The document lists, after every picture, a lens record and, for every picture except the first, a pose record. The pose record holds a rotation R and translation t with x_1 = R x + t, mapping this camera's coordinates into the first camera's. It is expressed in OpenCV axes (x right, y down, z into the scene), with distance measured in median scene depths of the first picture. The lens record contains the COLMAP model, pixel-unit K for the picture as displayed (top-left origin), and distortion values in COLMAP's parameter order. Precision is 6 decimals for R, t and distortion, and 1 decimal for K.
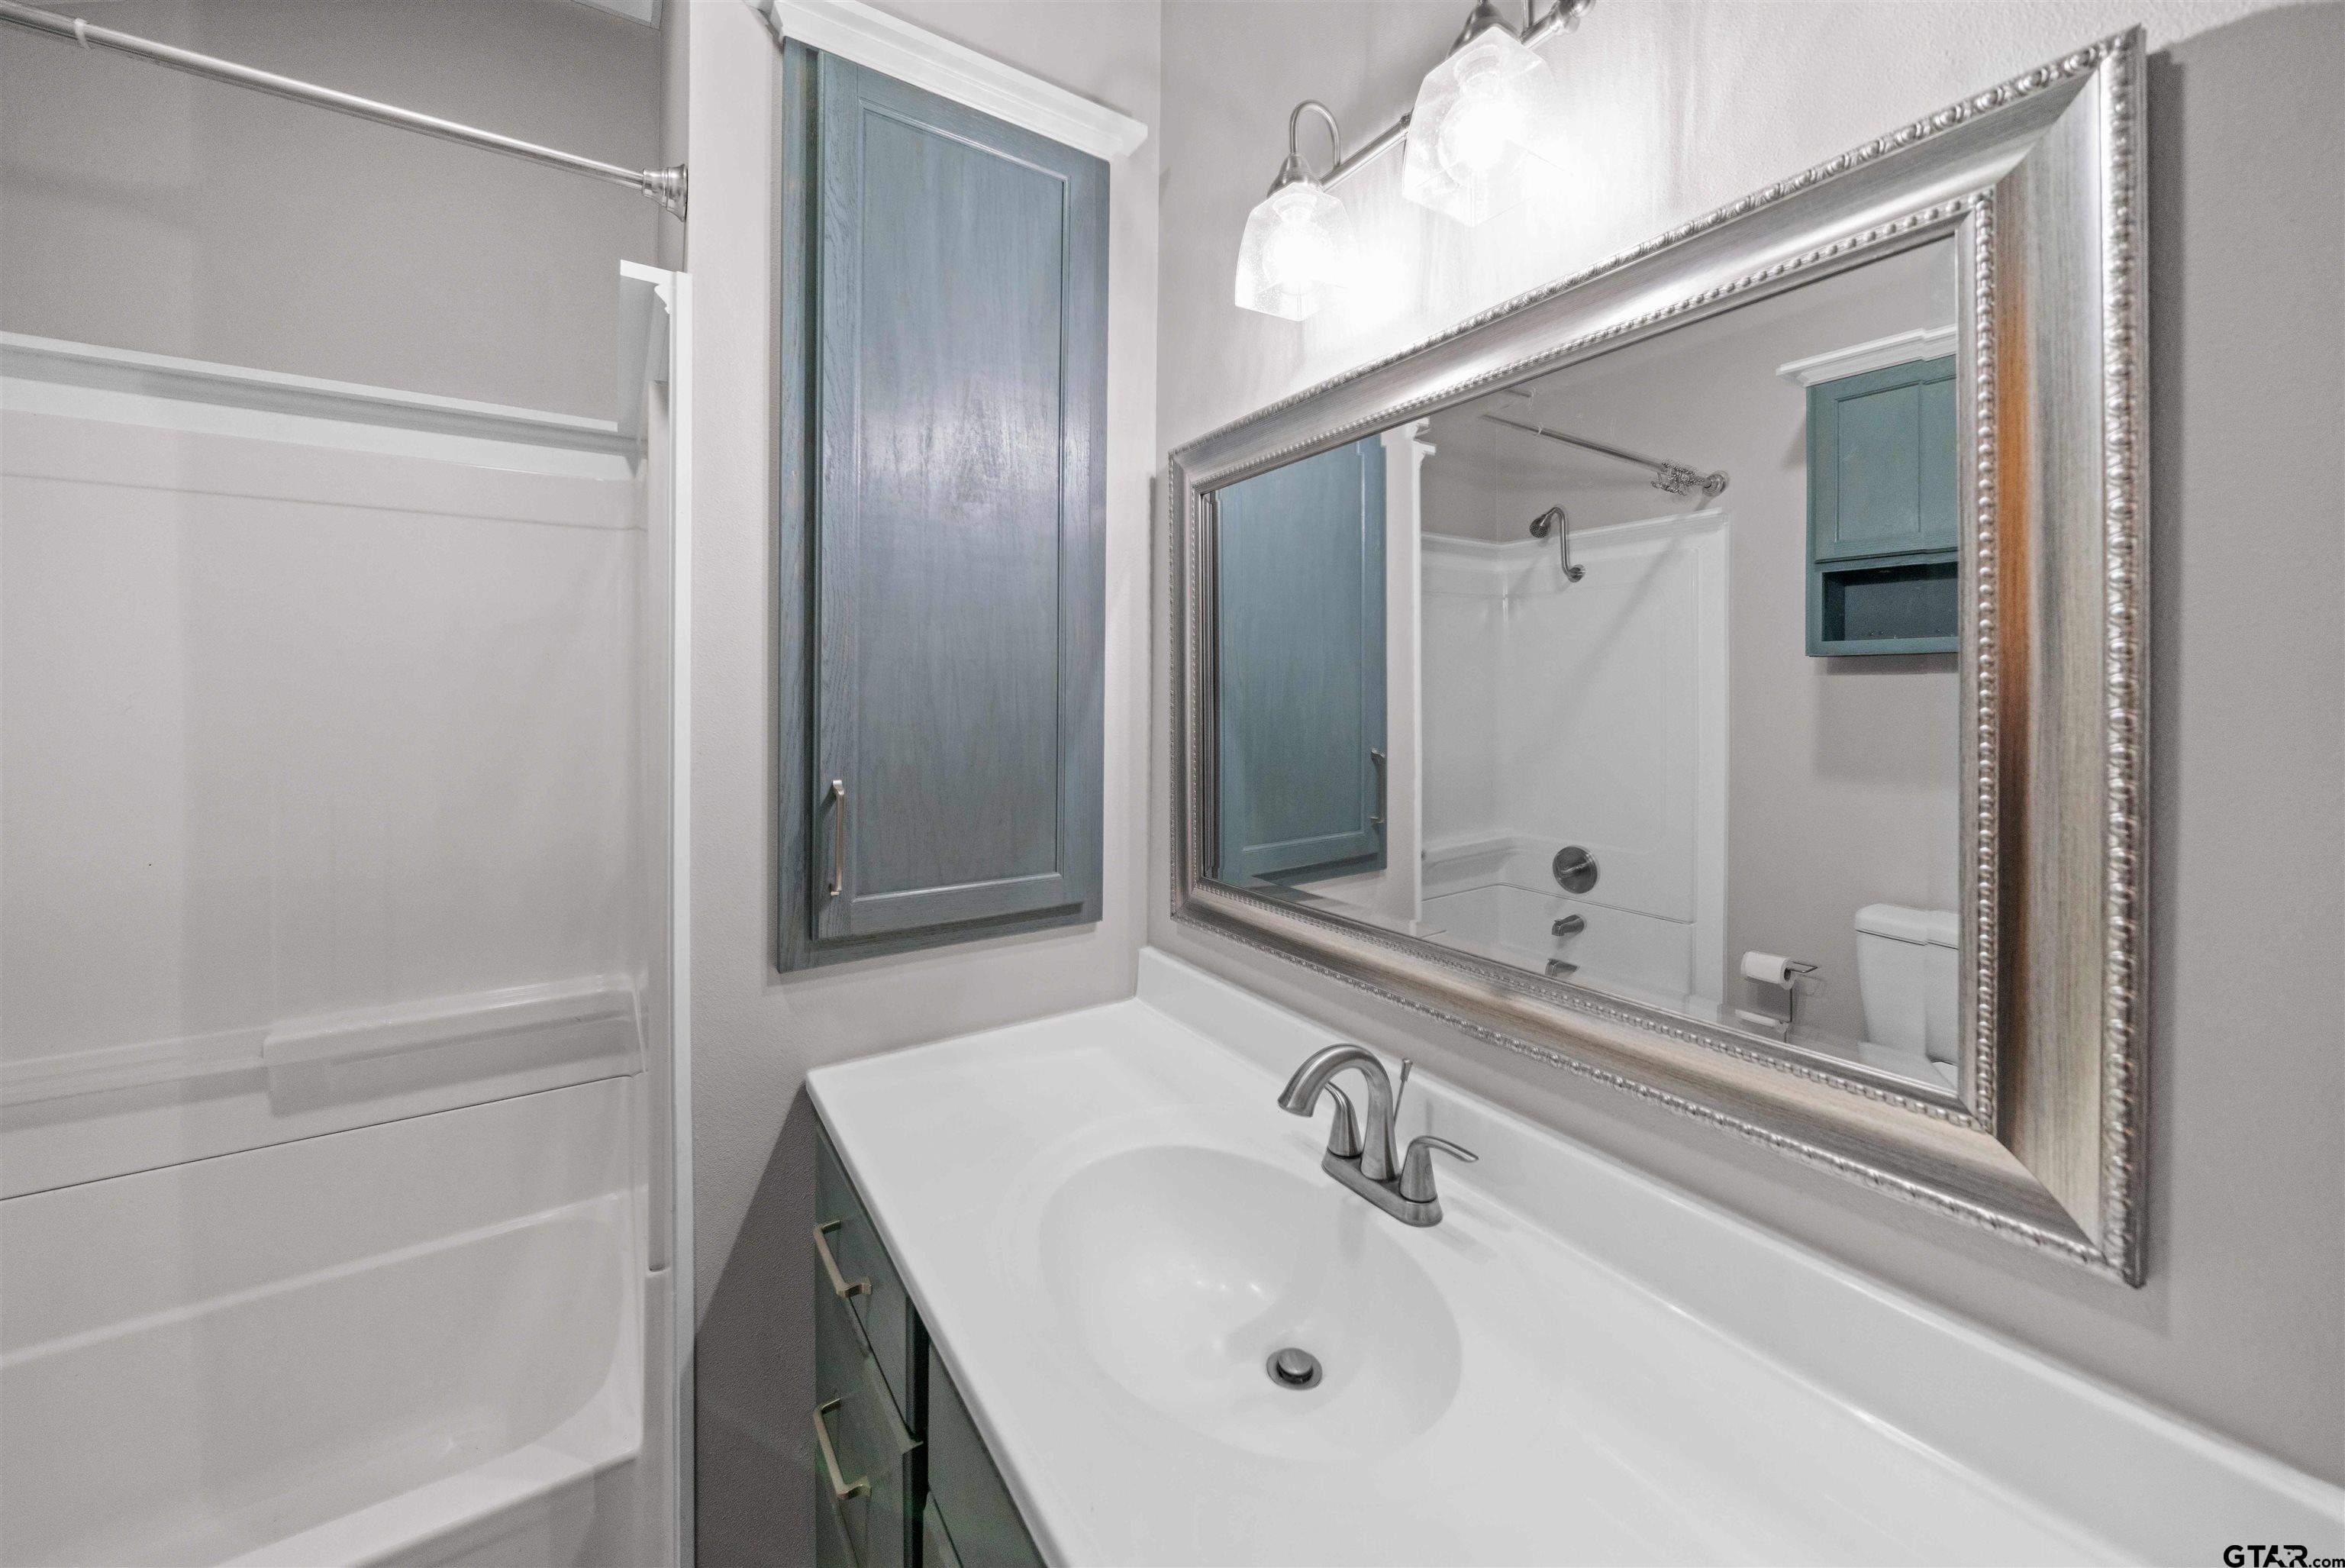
lens RADIAL K [[860.7, 0, 1172.8], [0, 860.7, 708.8], [0, 0, 1]] dist [-0.002041, -0.000249]
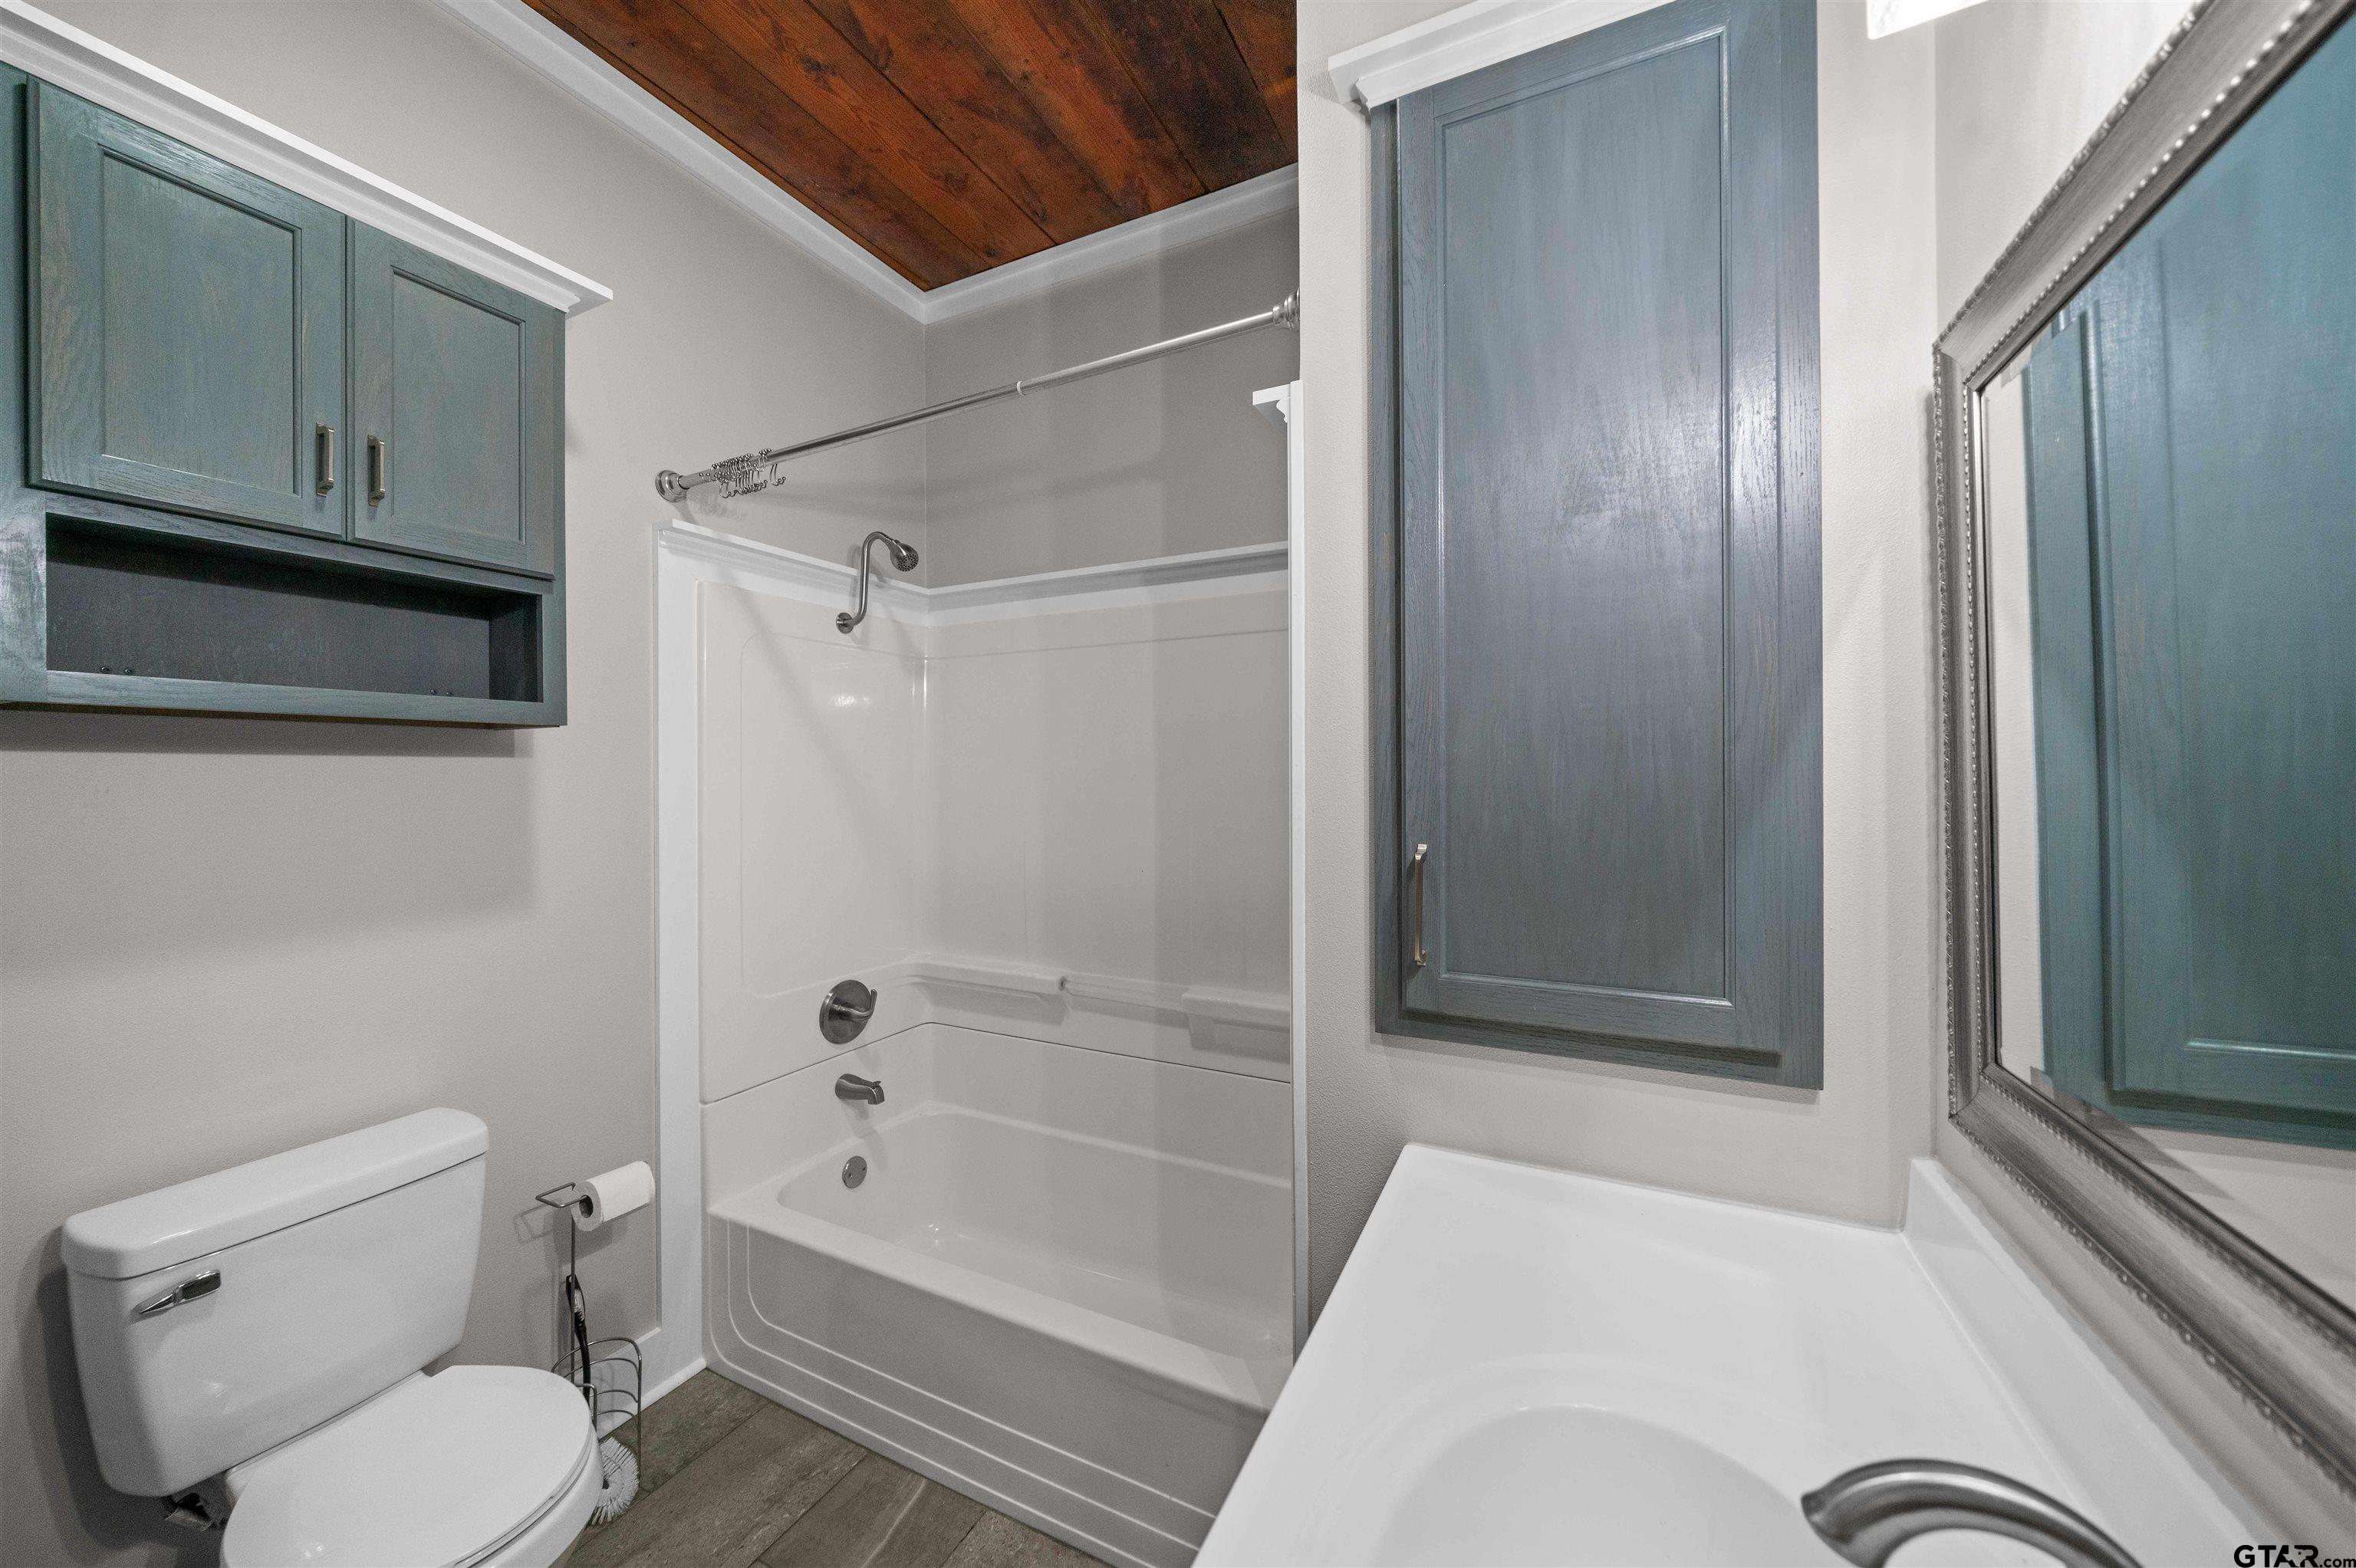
lens RADIAL K [[832.9, 0, 1177.3], [0, 832.9, 774.1], [0, 0, 1]] dist [-0.001408, 0.005758]
pose [[0.515339, -0.006154, -0.856965, 0.238420], [-0.009978, 0.999863, -0.013180, 0.018453], [0.856929, 0.015343, 0.515207, 0.269358]]
